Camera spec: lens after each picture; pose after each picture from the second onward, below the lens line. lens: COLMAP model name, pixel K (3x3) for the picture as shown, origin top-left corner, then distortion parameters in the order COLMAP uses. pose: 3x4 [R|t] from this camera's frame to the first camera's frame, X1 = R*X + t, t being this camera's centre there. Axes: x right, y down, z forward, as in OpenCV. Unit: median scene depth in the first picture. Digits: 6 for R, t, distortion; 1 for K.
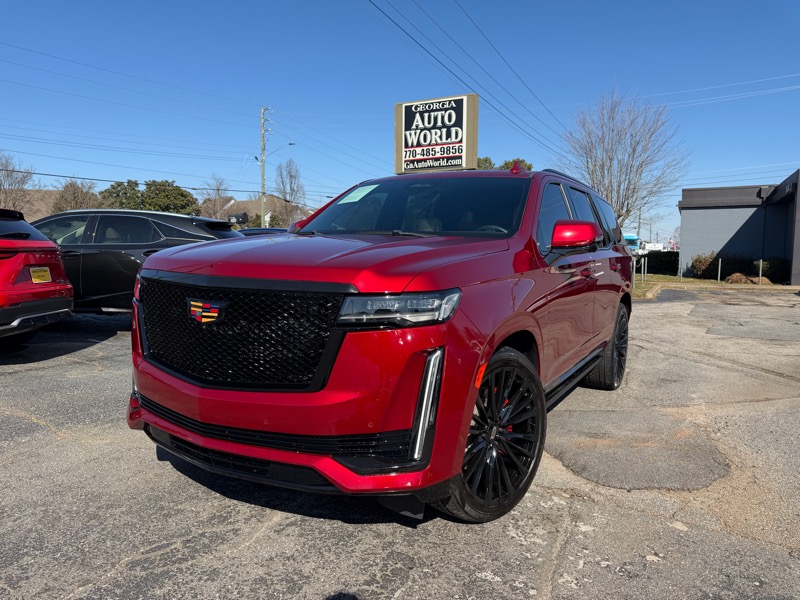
lens RADIAL K [[559.7, 0, 399.3], [0, 559.7, 306.1], [0, 0, 1]] dist [0.043979, -0.050765]
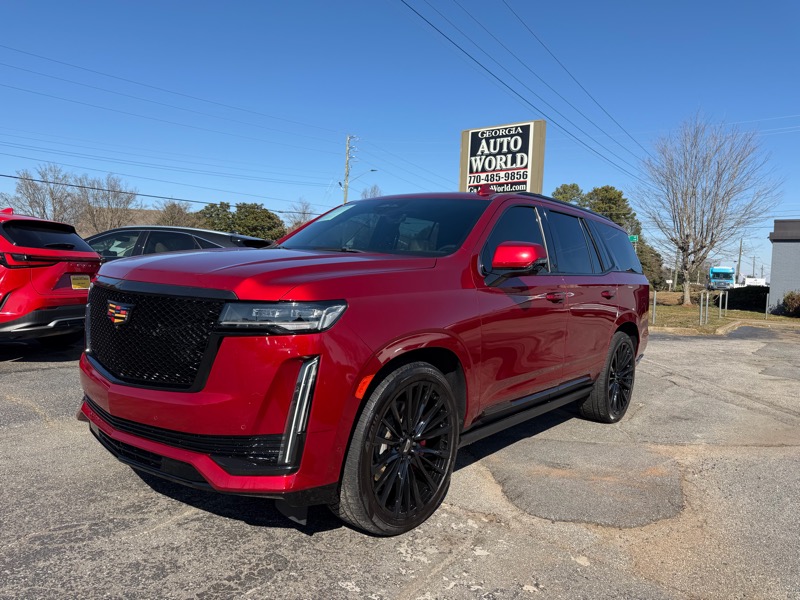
lens RADIAL K [[559.7, 0, 399.3], [0, 559.7, 306.1], [0, 0, 1]] dist [0.043979, -0.050765]
pose [[0.988712, 0.041608, -0.143937, 0.101492], [-0.047849, 0.998046, -0.040174, 0.004353], [0.141984, 0.046608, 0.988771, -0.002049]]
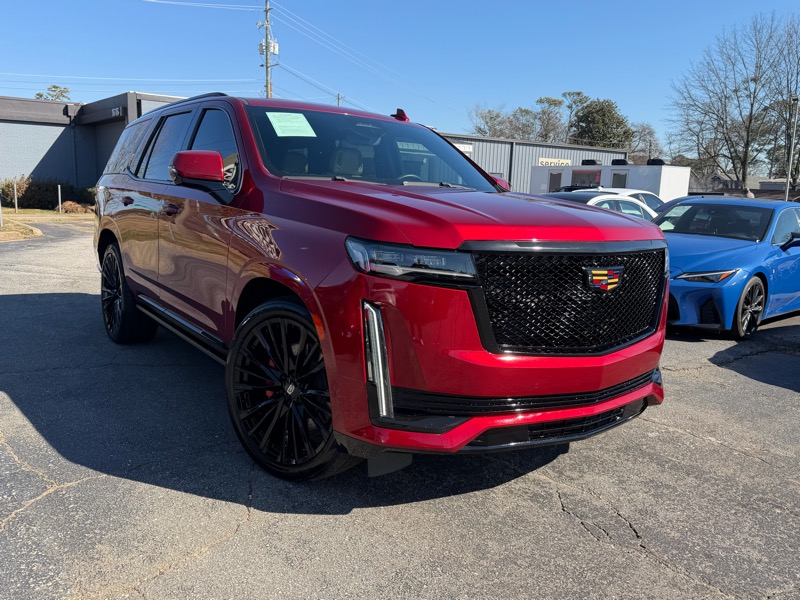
lens RADIAL K [[651.5, 0, 397.7], [0, 651.5, 303.7], [0, 0, 1]] dist [0.058909, -0.084324]
pose [[0.411084, -0.149931, 0.899183, -0.439236], [0.055873, 0.988672, 0.139308, -0.036368], [-0.909883, -0.007027, 0.414804, 0.245809]]
